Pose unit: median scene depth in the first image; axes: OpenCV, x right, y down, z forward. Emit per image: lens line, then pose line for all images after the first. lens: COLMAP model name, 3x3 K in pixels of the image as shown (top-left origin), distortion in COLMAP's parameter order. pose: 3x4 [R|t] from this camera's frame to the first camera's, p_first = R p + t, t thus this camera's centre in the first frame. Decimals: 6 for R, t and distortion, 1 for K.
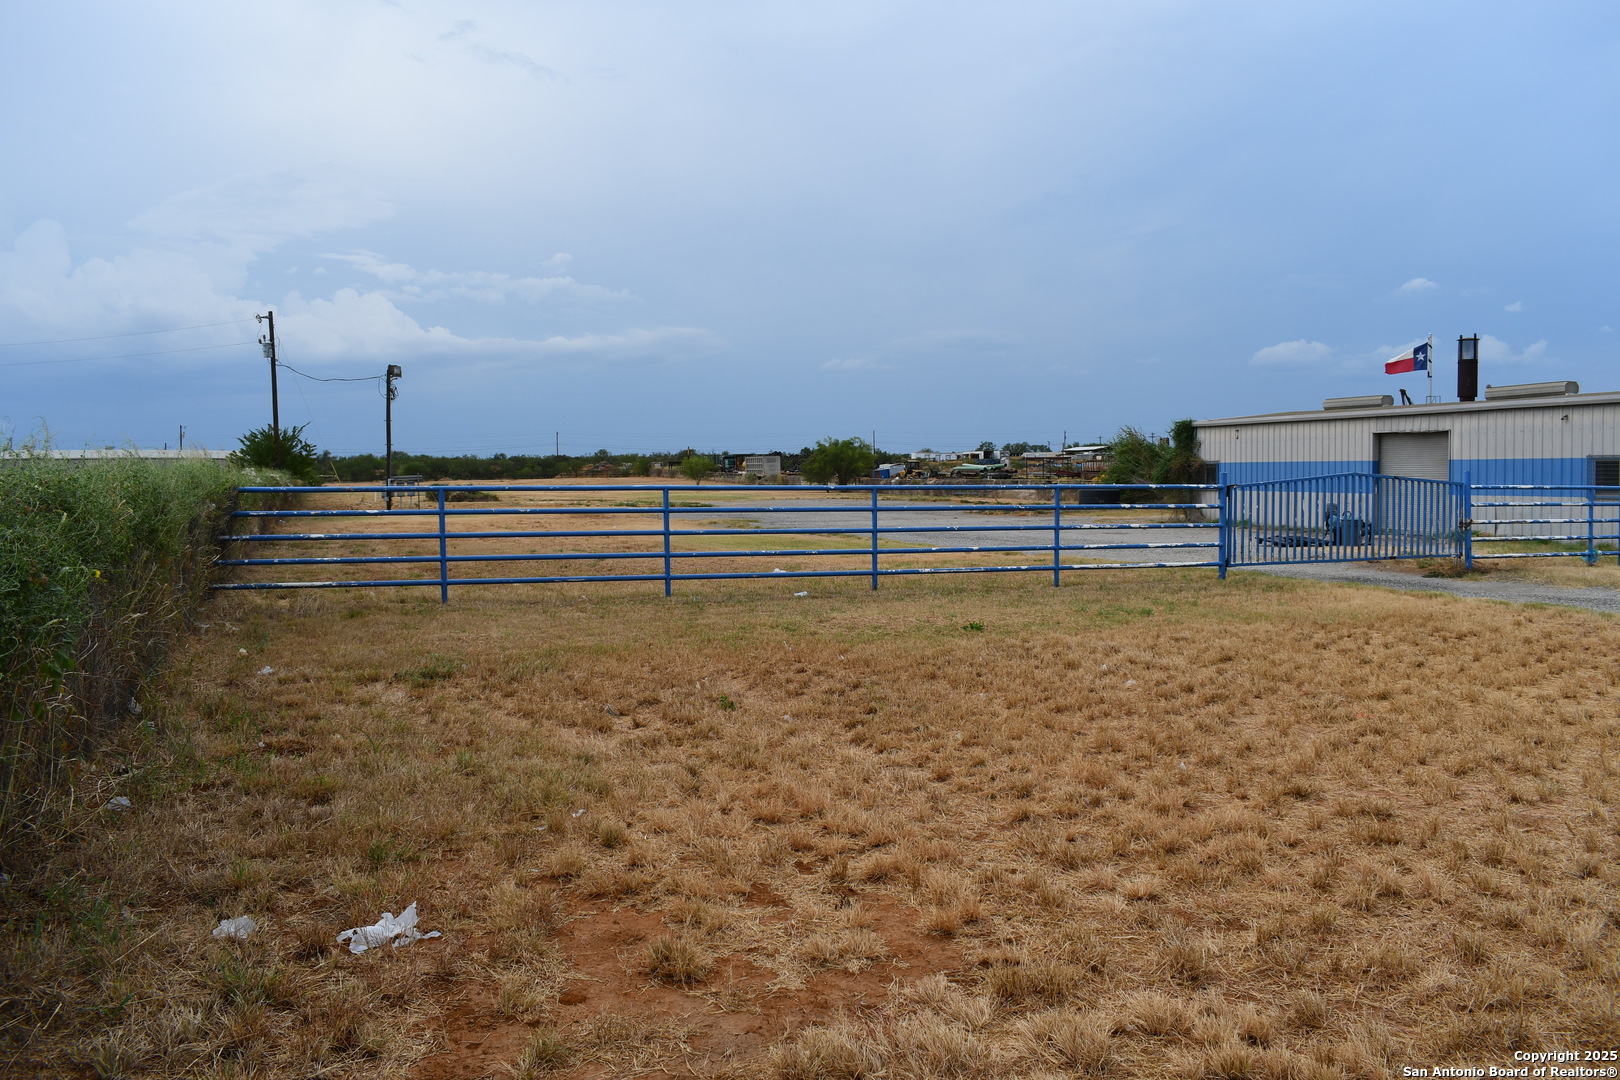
lens RADIAL K [[1264.1, 0, 810.0], [0, 1264.1, 540.0], [0, 0, 1]] dist [-0.097785, 0.017693]
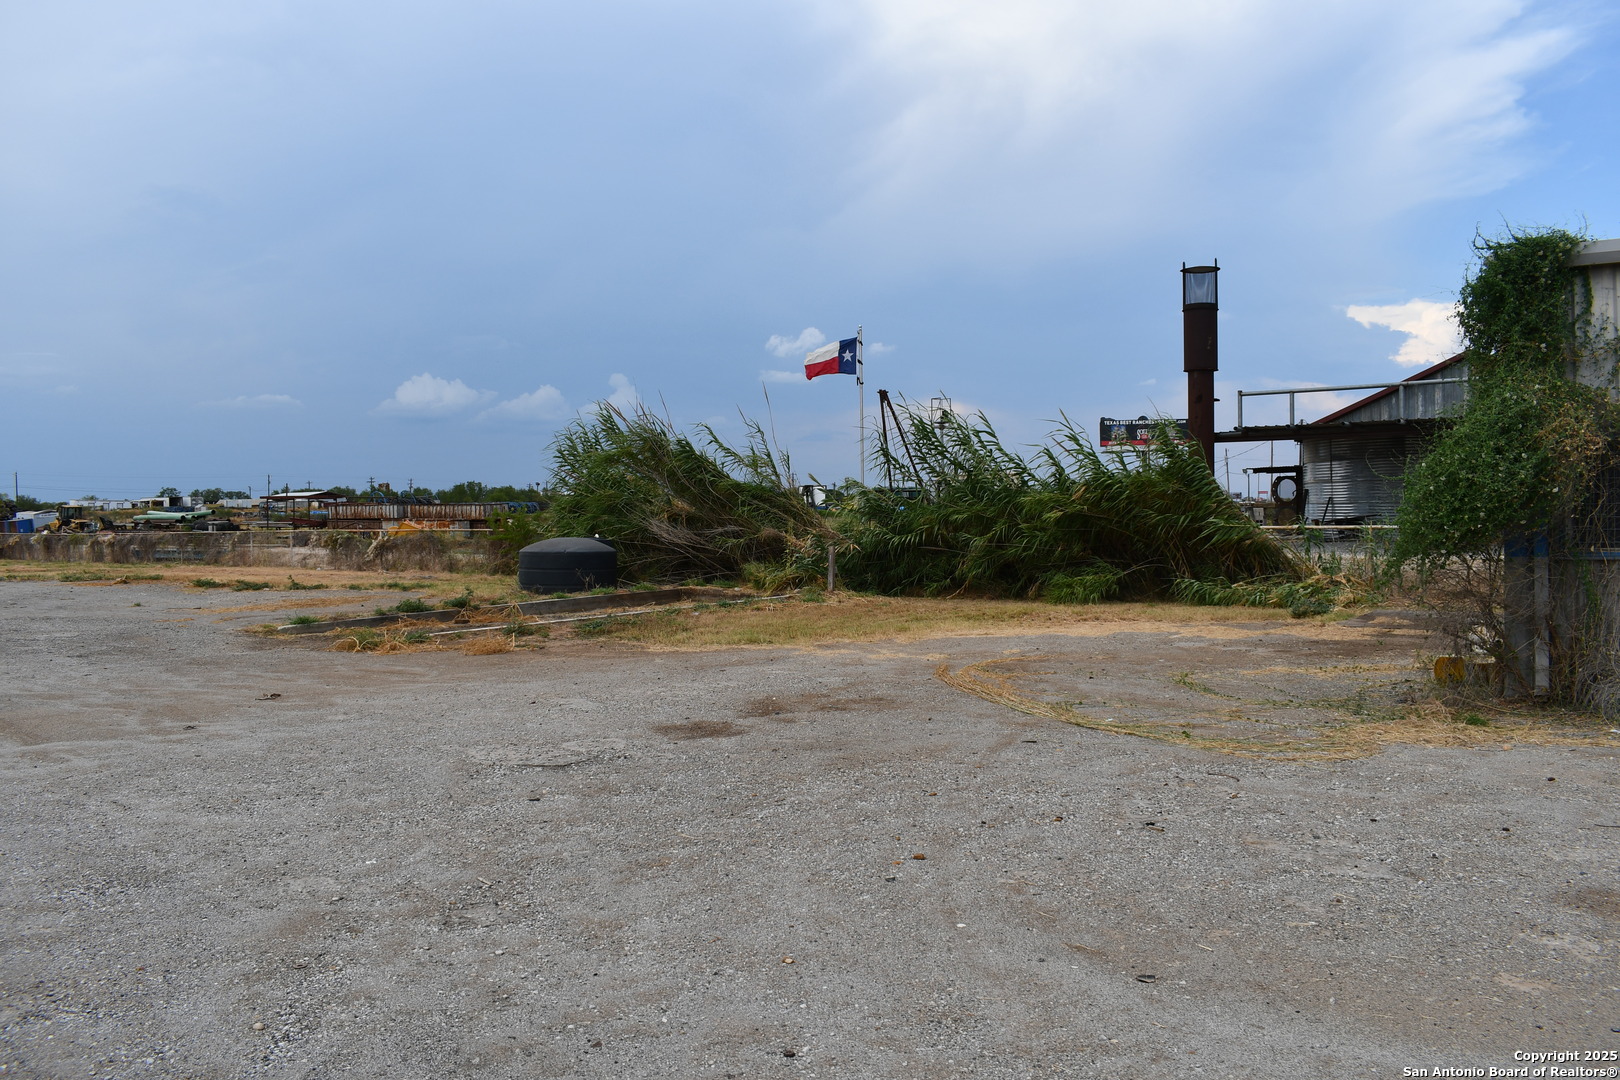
lens RADIAL K [[1258.9, 0, 814.3], [0, 1258.9, 541.3], [0, 0, 1]] dist [-0.099633, 0.019521]
pose [[0.808659, -0.017945, 0.588003, 0.110975], [0.040545, 0.998858, -0.025277, -0.063103], [-0.586878, 0.044281, 0.808464, 1.323590]]
